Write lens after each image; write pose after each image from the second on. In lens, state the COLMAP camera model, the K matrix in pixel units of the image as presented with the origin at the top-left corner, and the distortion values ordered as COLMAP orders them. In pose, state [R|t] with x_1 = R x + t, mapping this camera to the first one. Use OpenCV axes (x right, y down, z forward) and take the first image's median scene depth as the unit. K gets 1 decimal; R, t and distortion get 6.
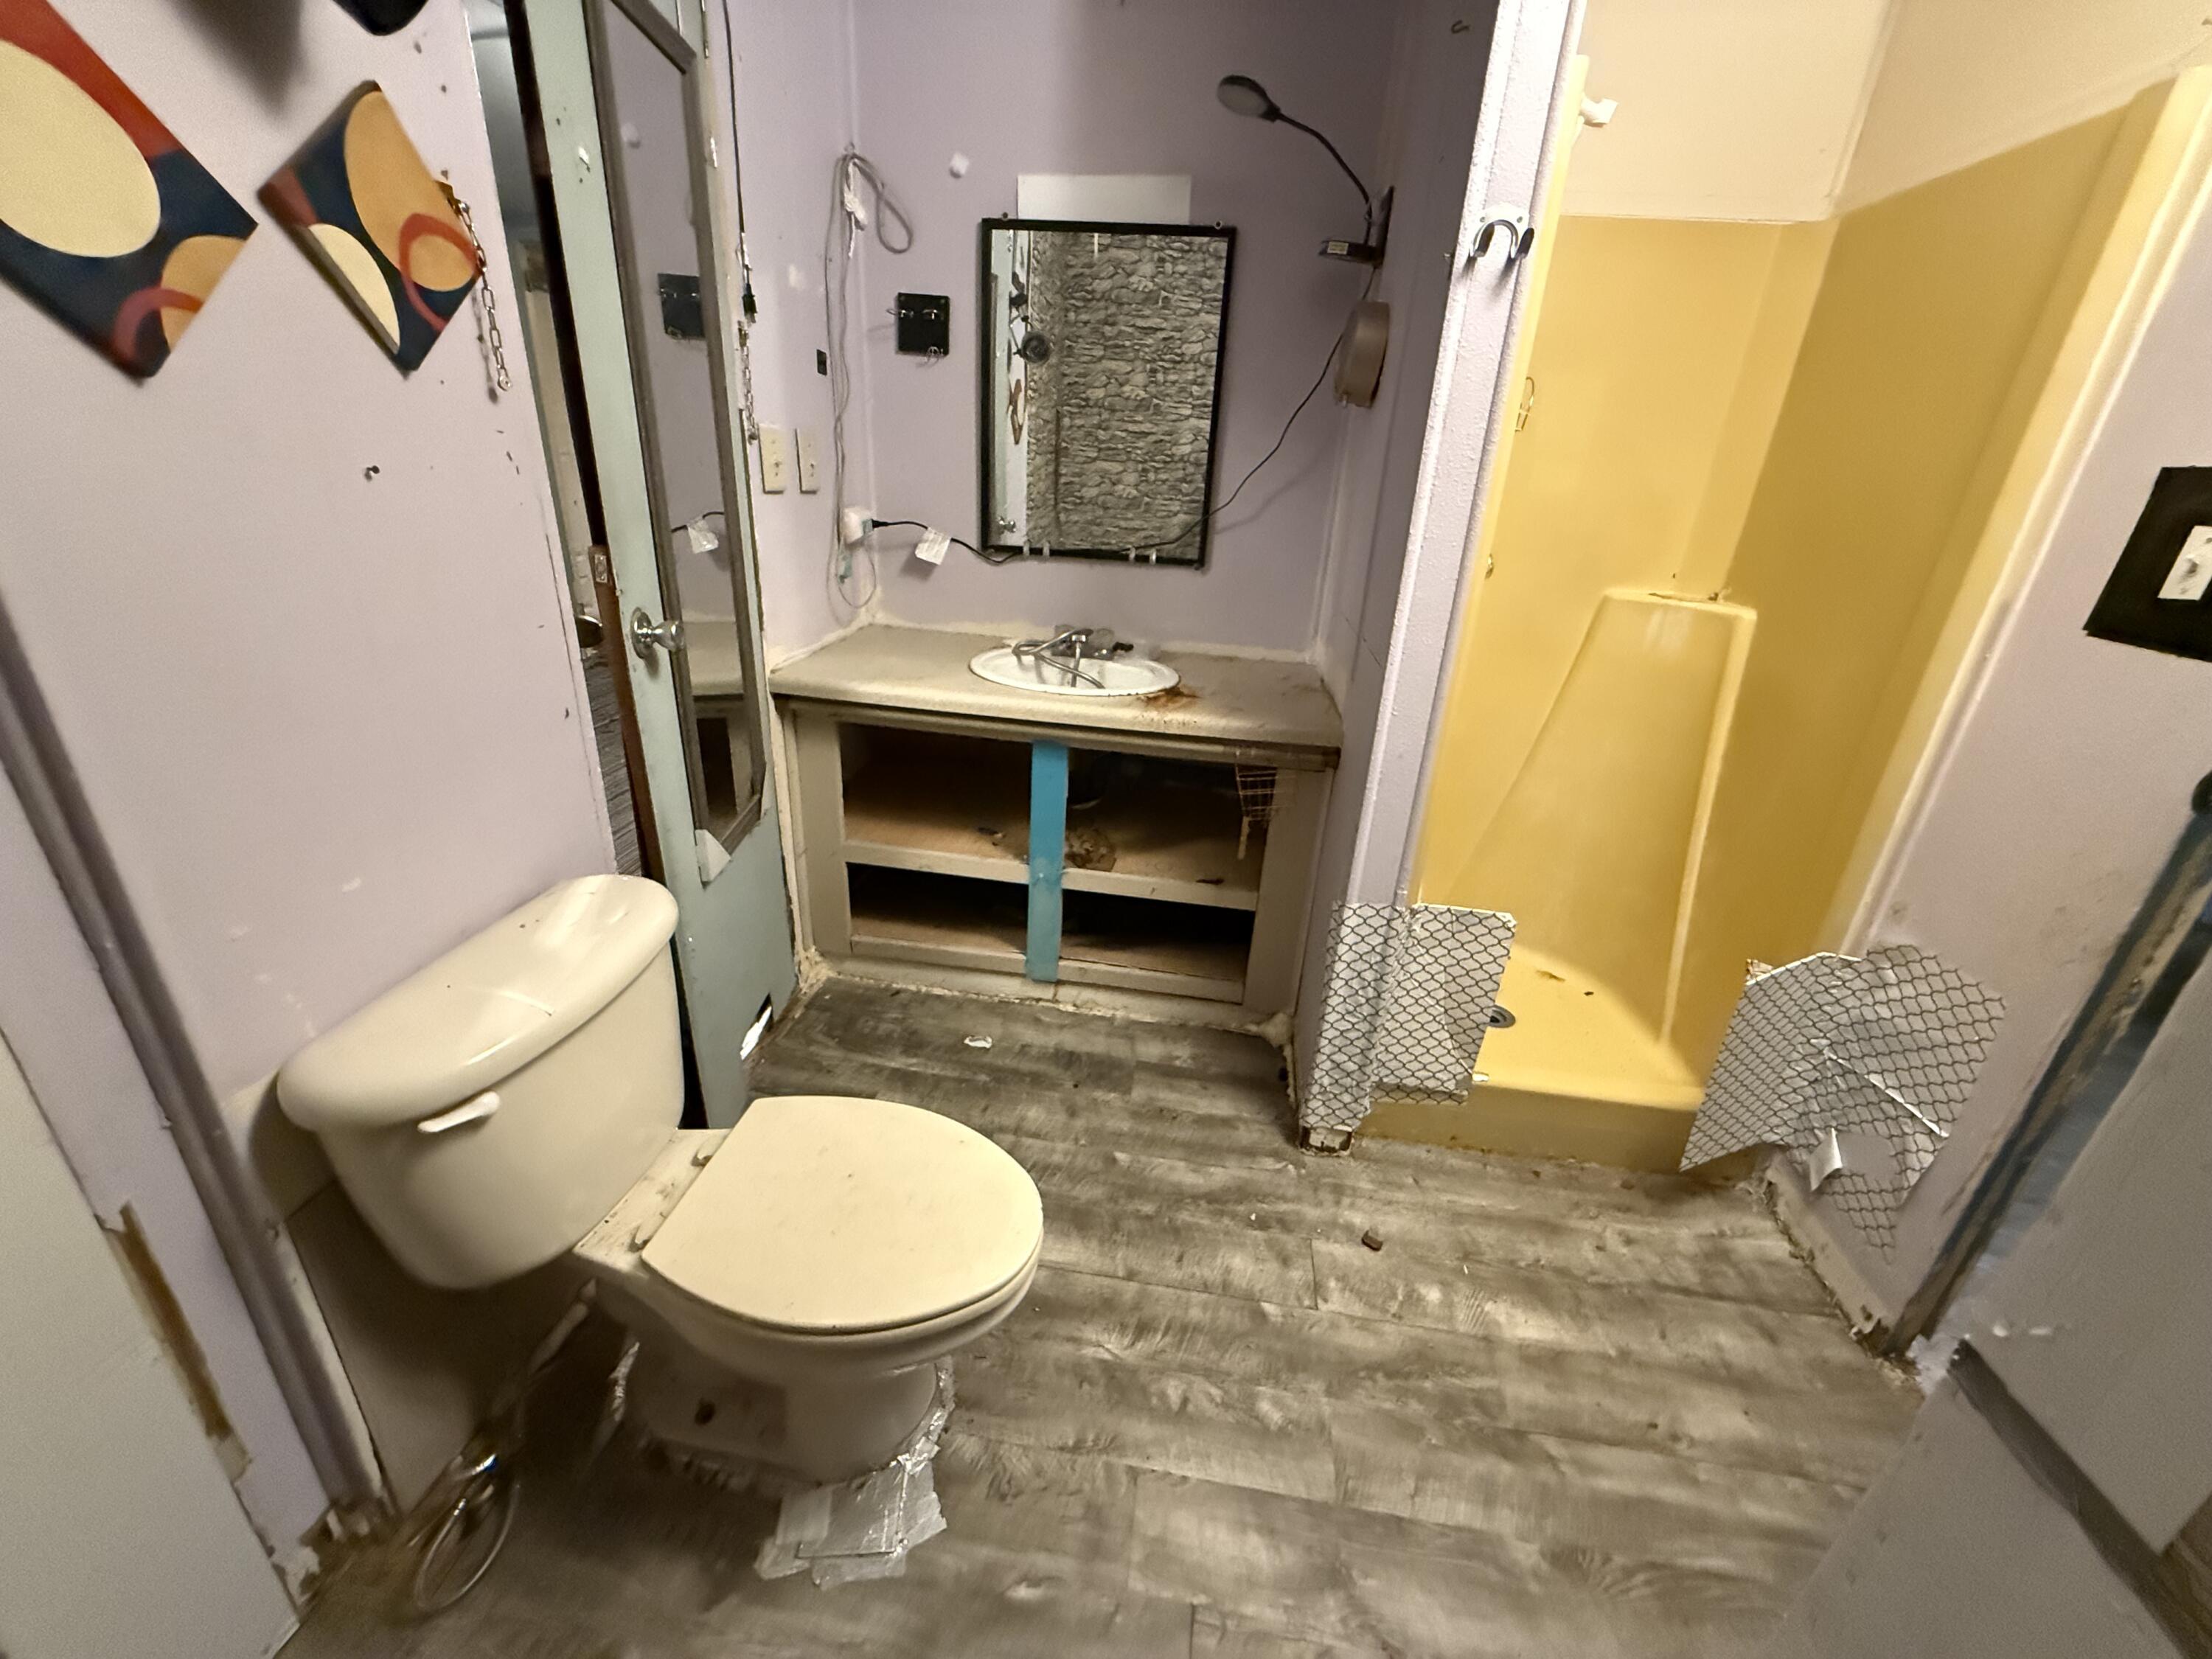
lens RADIAL K [[883.6, 0, 1102.8], [0, 883.6, 824.4], [0, 0, 1]] dist [0.000801, -0.000293]
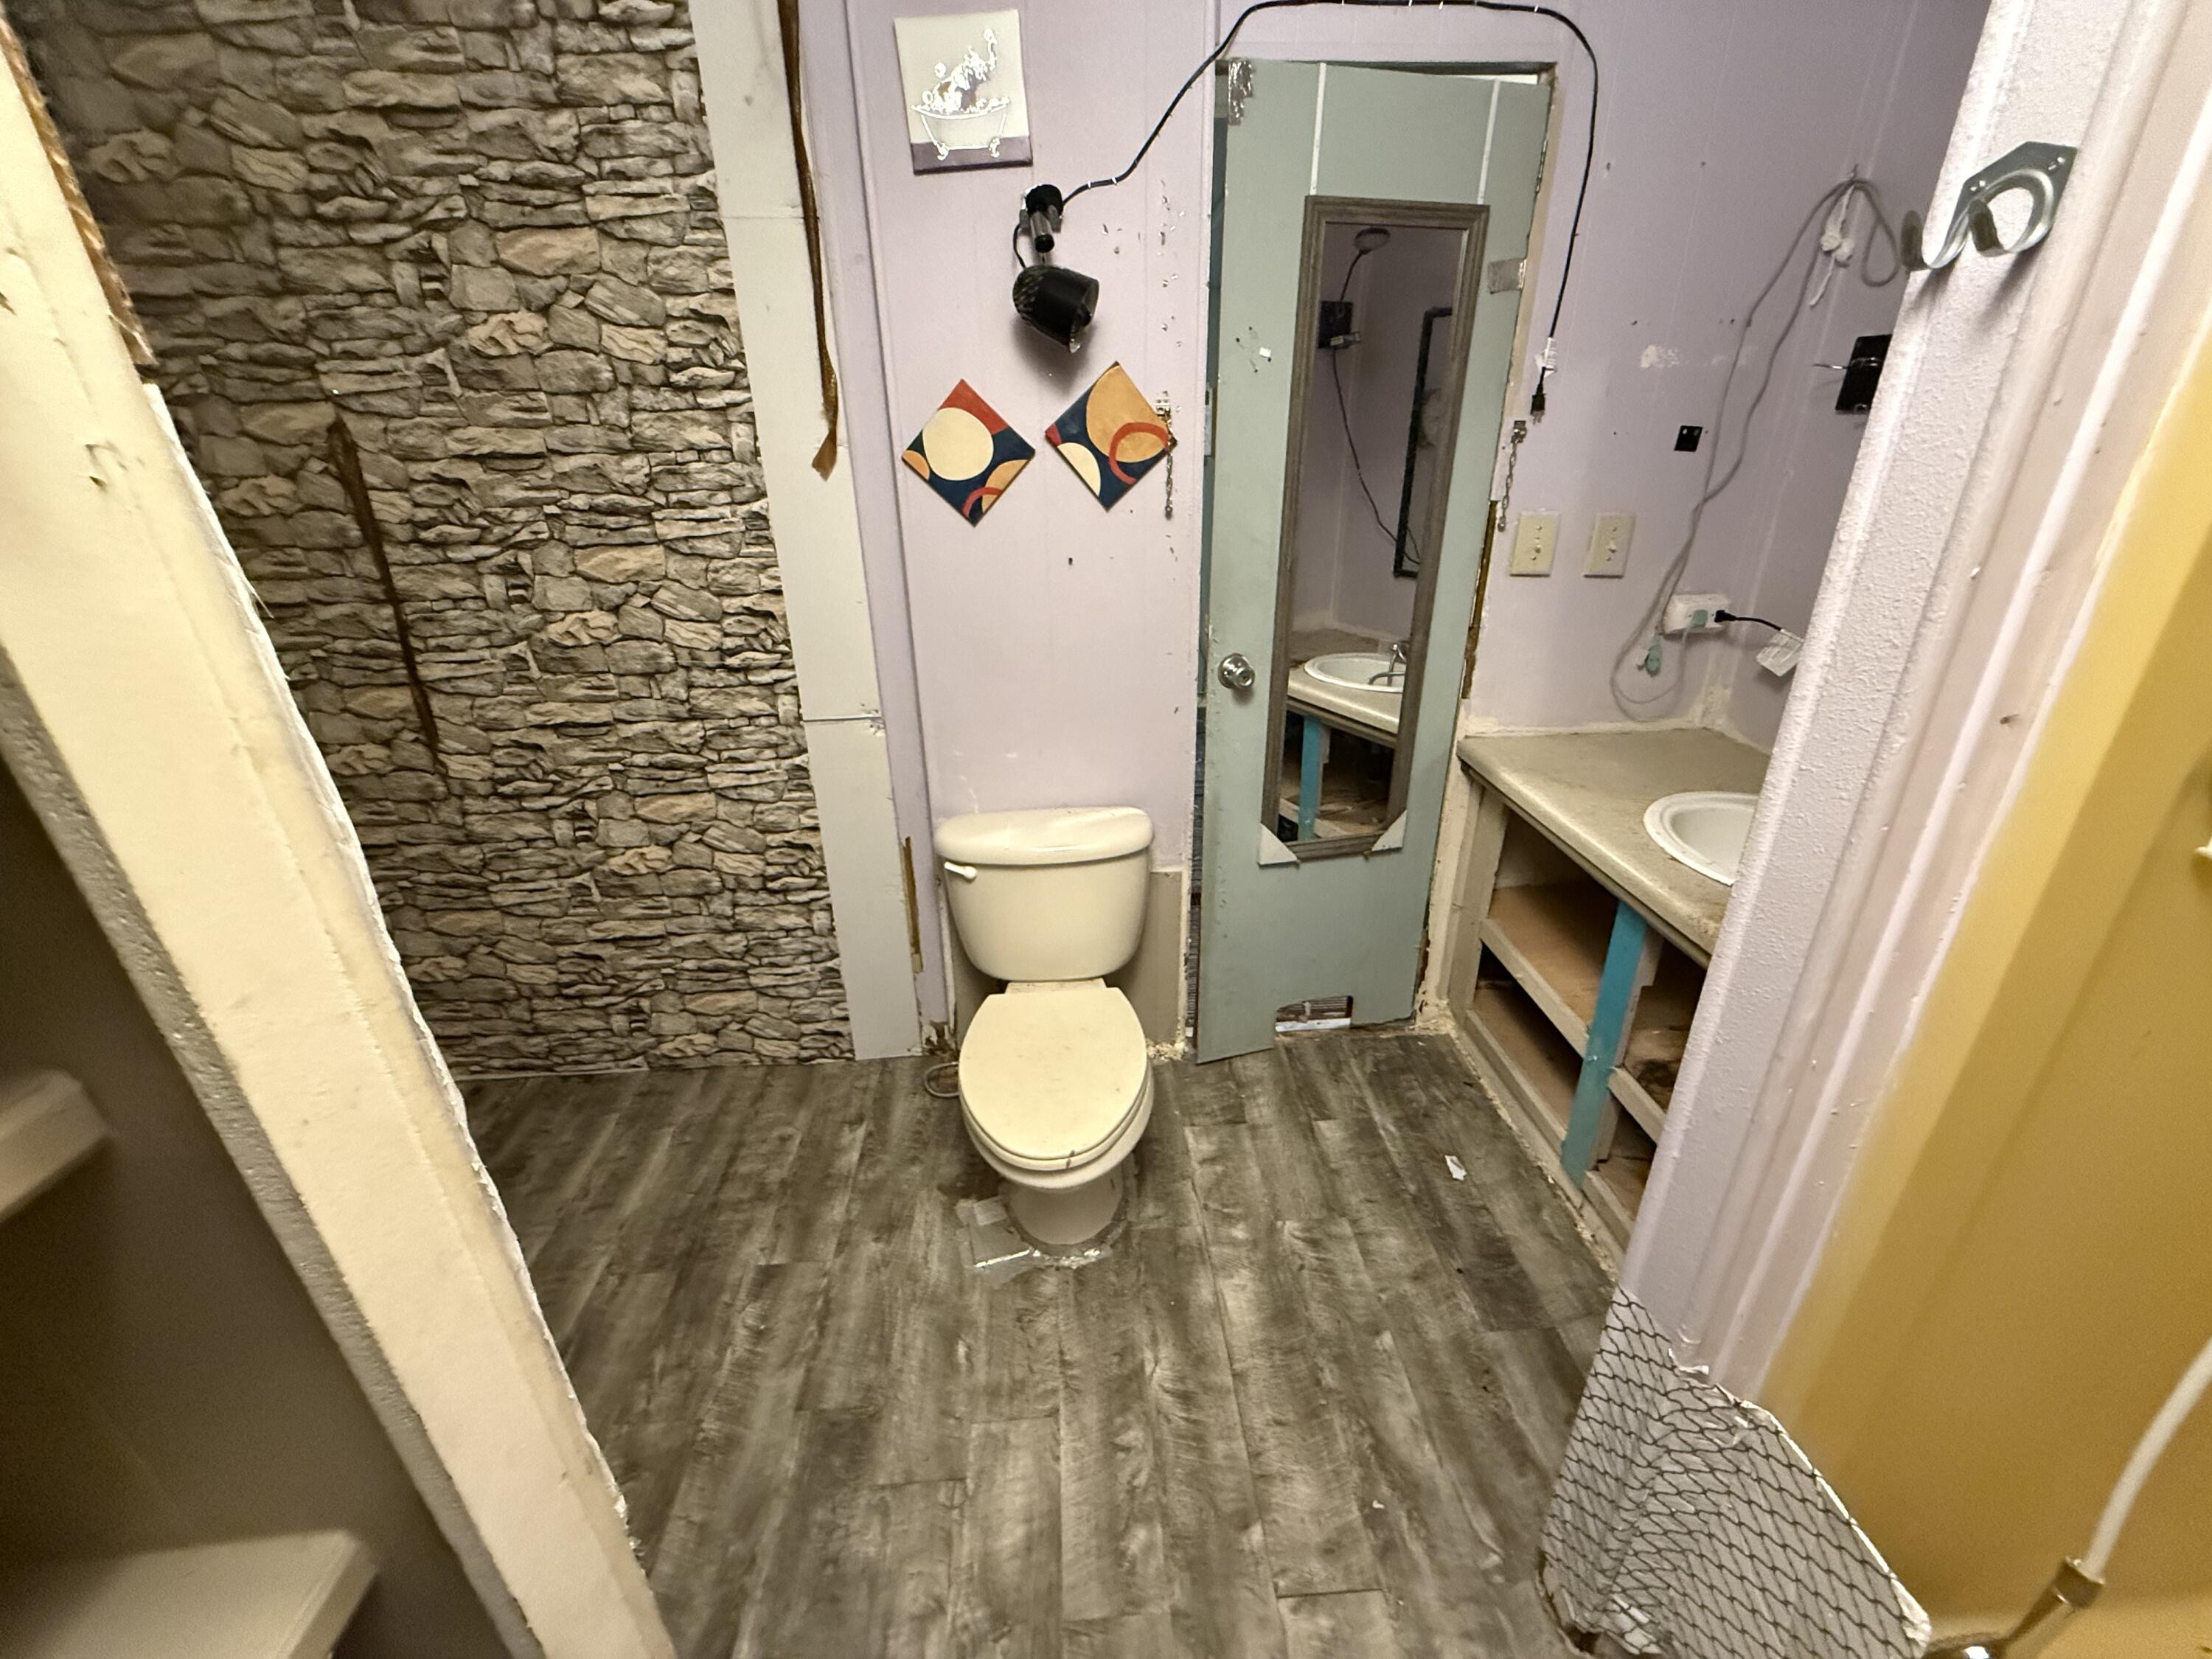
lens RADIAL K [[883.6, 0, 1102.6], [0, 883.6, 823.2], [0, 0, 1]] dist [0.000801, -0.000293]
pose [[0.196888, 0.339142, -0.919901, 0.865153], [-0.362262, 0.897033, 0.253176, -0.296016], [0.911044, 0.283398, 0.299473, 0.480041]]
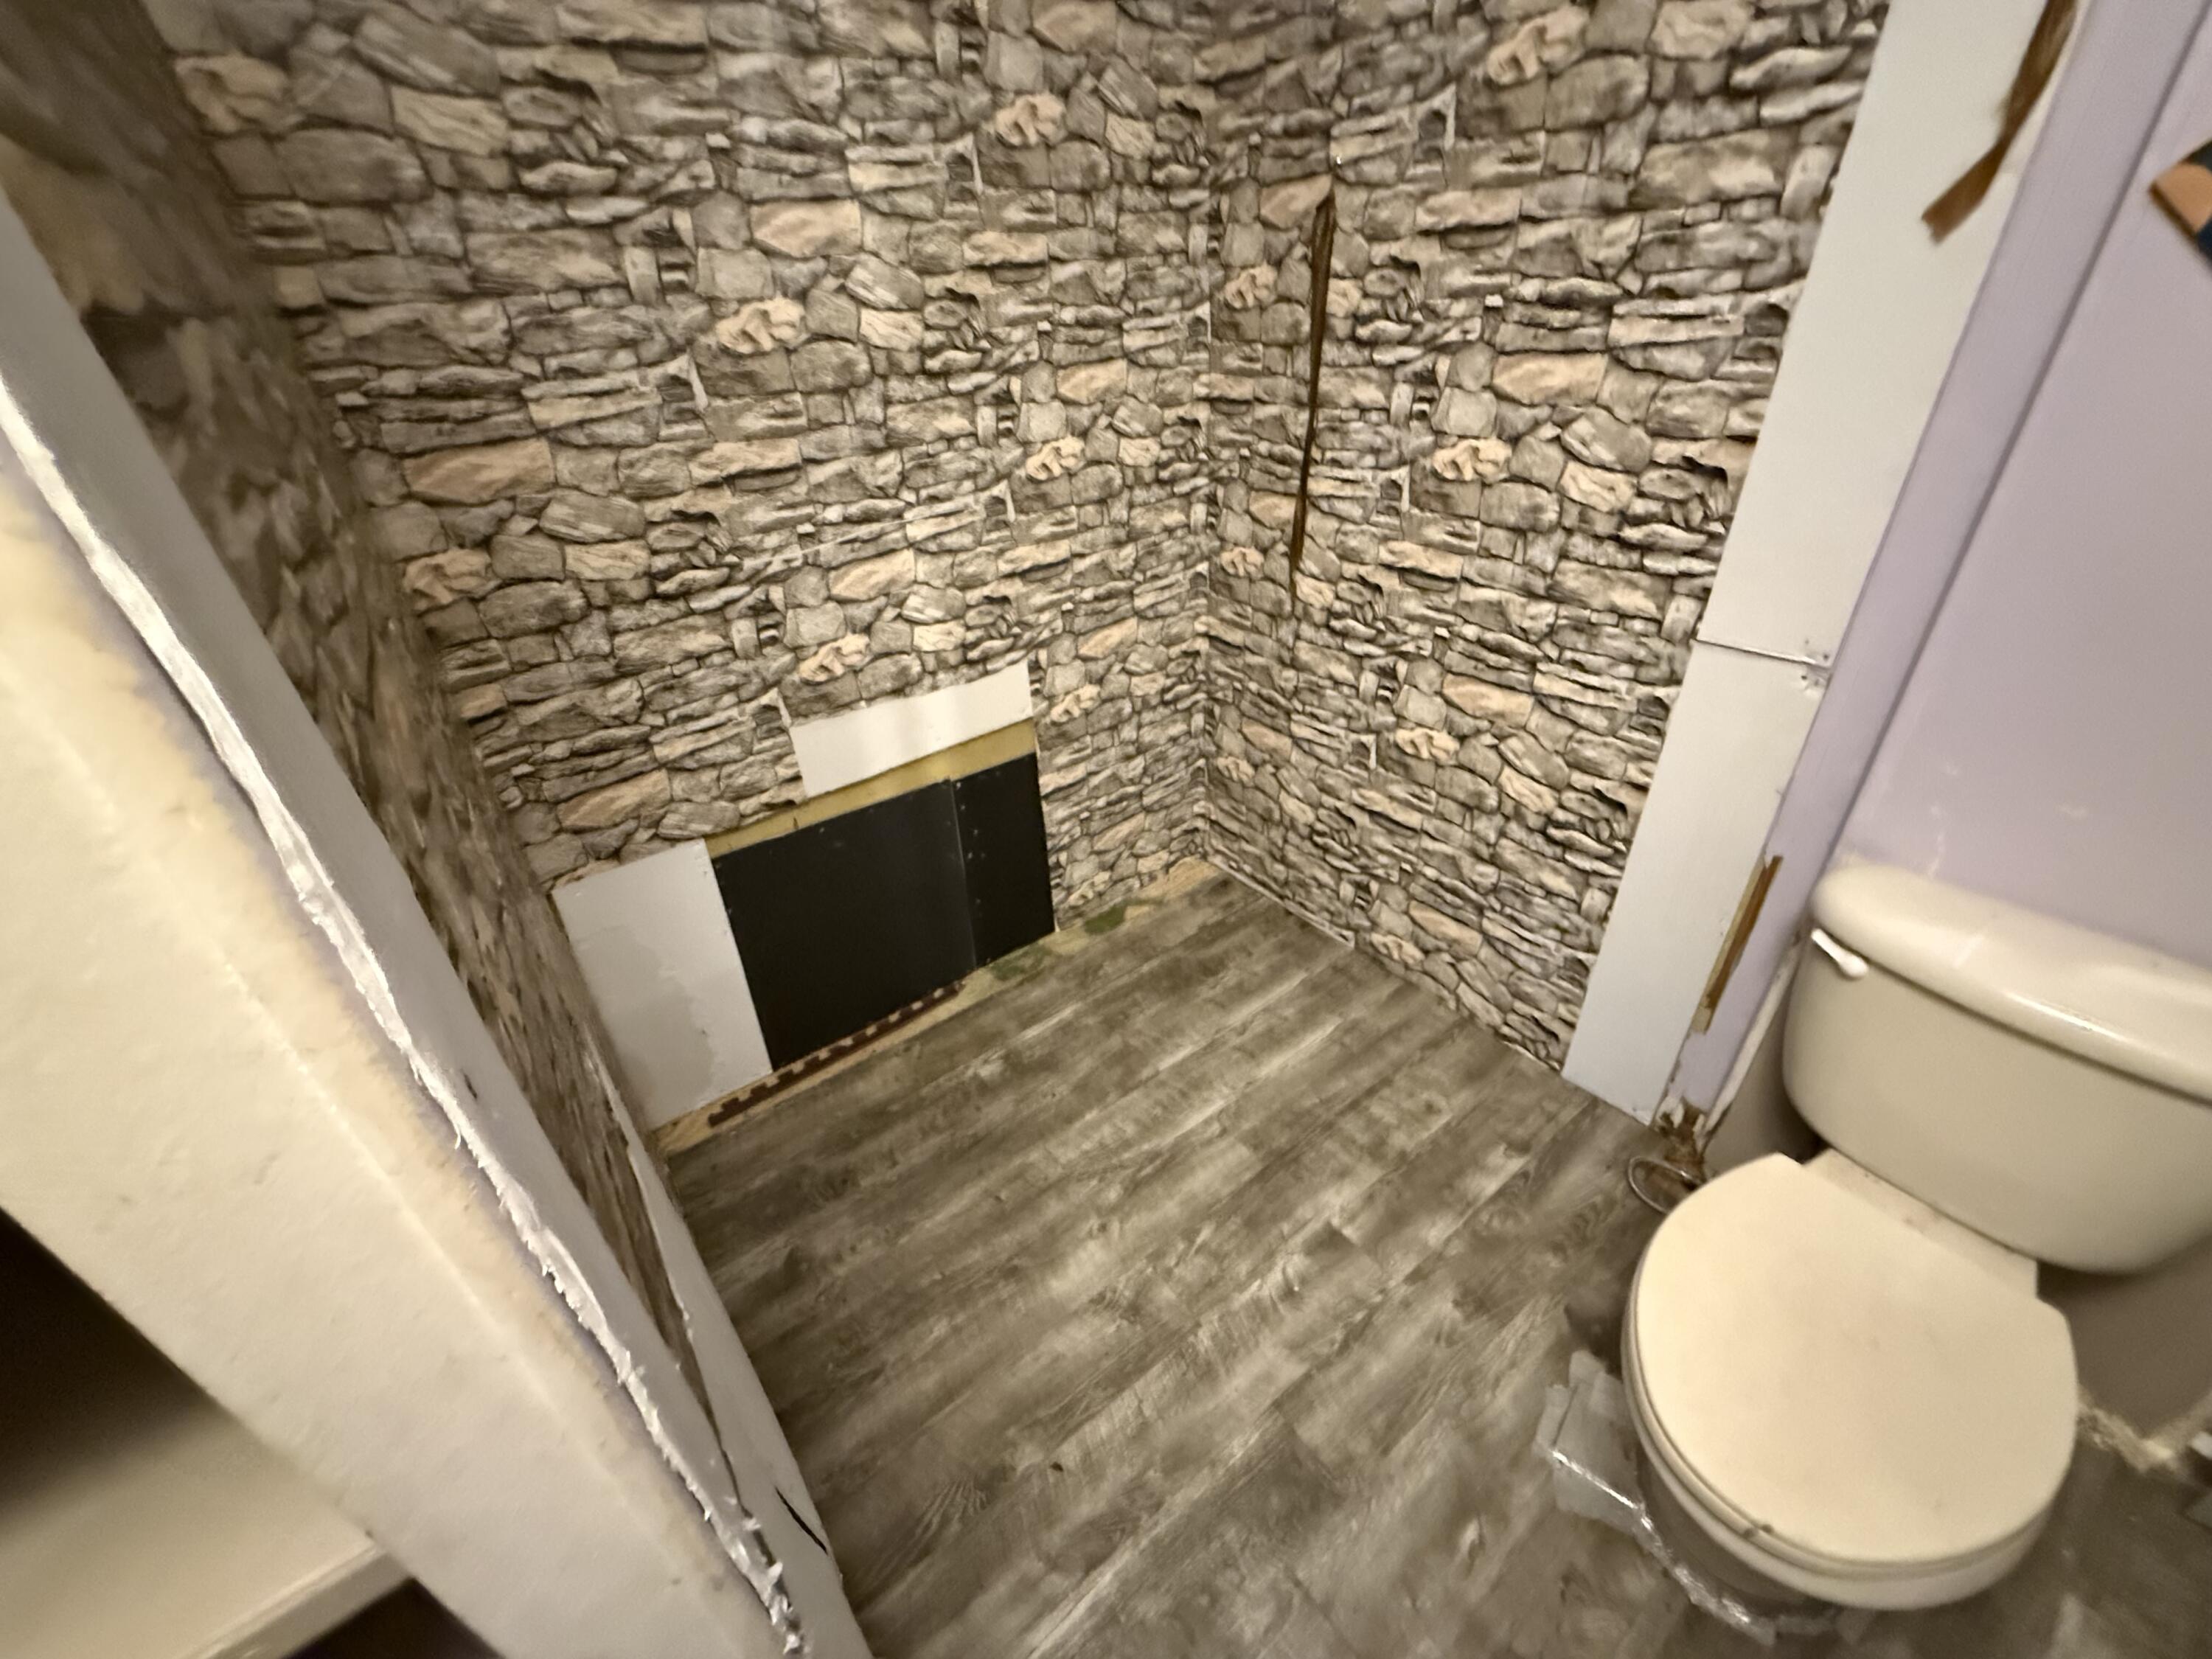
lens RADIAL K [[883.6, 0, 1108.1], [0, 883.6, 822.8], [0, 0, 1]] dist [0.000801, -0.000293]
pose [[-0.710858, 0.346230, -0.612213, 0.500286], [-0.268639, 0.670792, 0.691283, -0.269867], [0.650010, 0.655868, -0.383827, 0.506895]]
